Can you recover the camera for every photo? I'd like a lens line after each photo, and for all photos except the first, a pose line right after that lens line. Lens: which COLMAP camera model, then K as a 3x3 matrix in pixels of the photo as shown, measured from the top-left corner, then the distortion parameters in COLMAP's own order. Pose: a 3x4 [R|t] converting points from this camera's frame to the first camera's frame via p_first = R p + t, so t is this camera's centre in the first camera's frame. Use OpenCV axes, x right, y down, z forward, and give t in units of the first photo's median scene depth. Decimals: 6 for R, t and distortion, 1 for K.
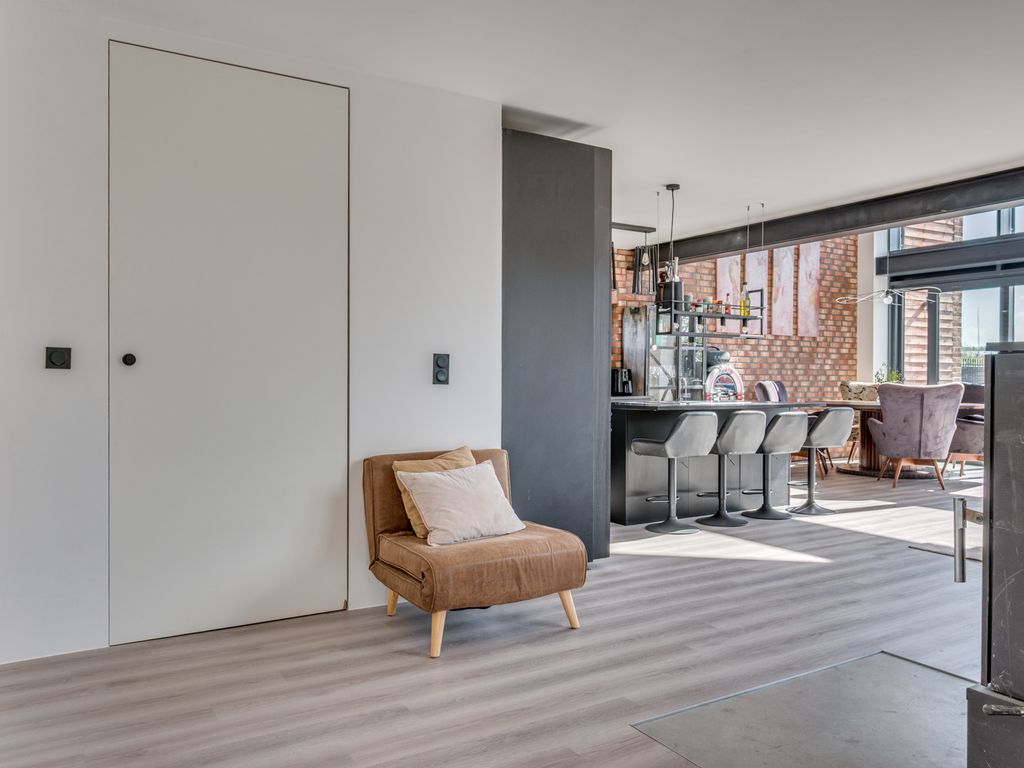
lens RADIAL K [[752.3, 0, 513.8], [0, 752.3, 385.4], [0, 0, 1]] dist [0.004020, -0.010234]
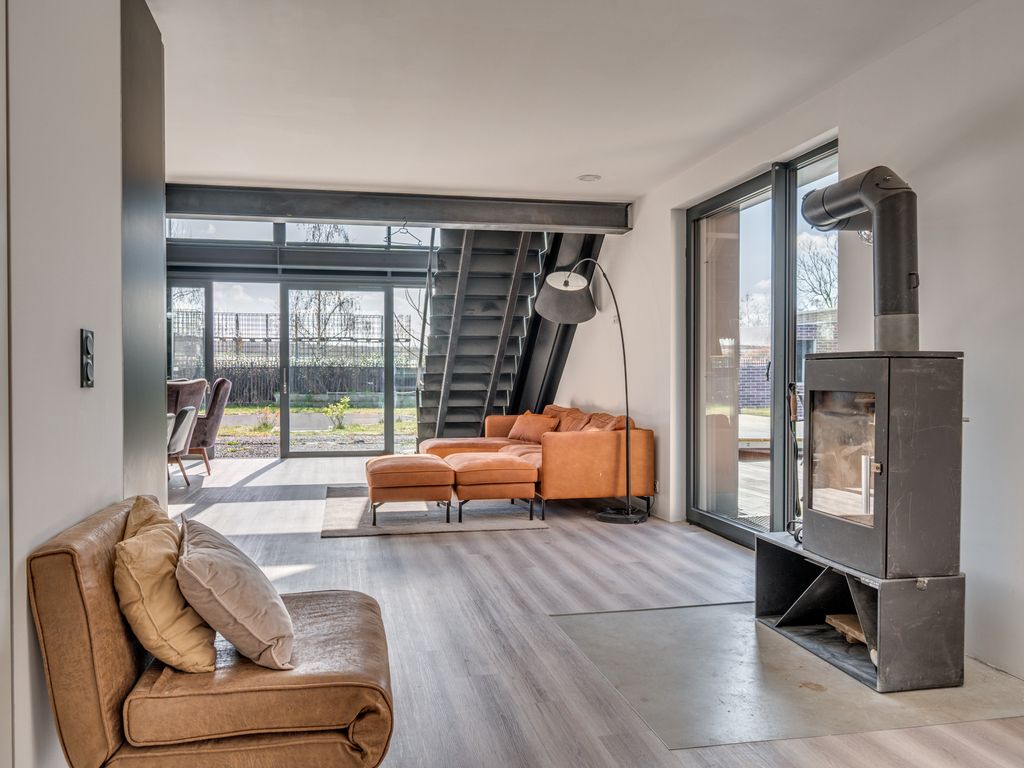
lens RADIAL K [[752.3, 0, 503.2], [0, 752.3, 391.4], [0, 0, 1]] dist [0.004020, -0.010234]
pose [[0.317252, -0.023809, 0.948042, -0.187874], [0.011117, 0.999709, 0.021387, -0.002796], [-0.948276, 0.003754, 0.317425, 0.220193]]
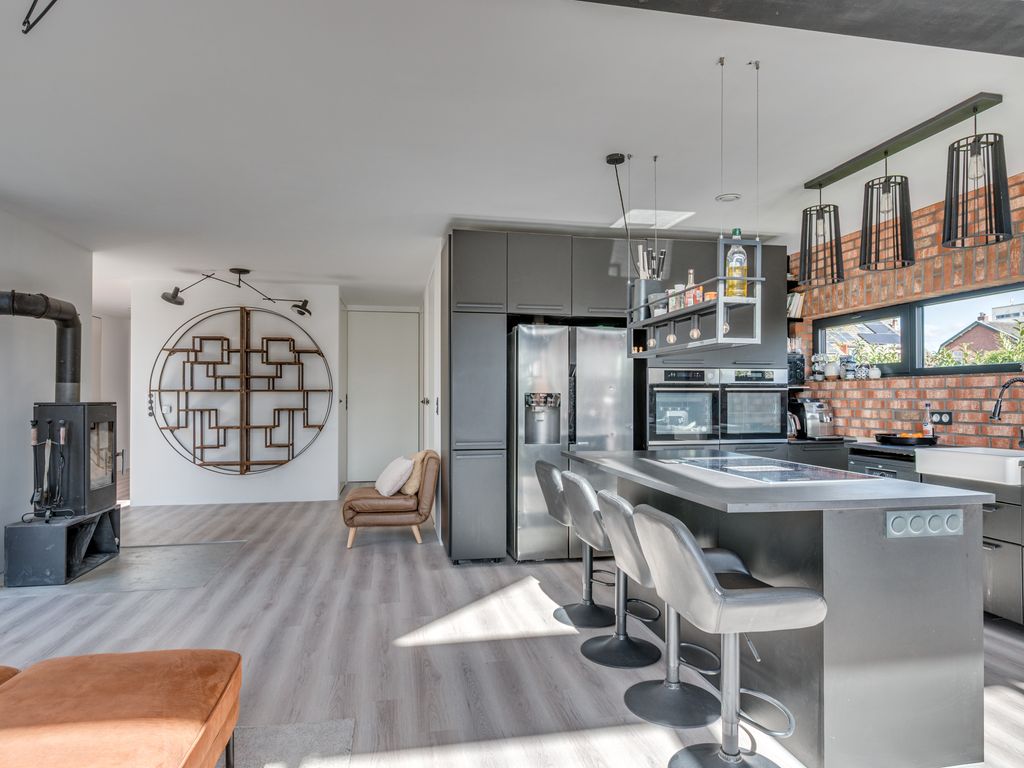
lens RADIAL K [[628.7, 0, 512.3], [0, 628.7, 393.1], [0, 0, 1]] dist [-0.002424, -0.000227]
pose [[-0.340286, -0.009417, -0.940275, 0.471623], [-0.012243, 0.999909, -0.005584, -0.017374], [0.940242, 0.009611, -0.340370, 0.642396]]
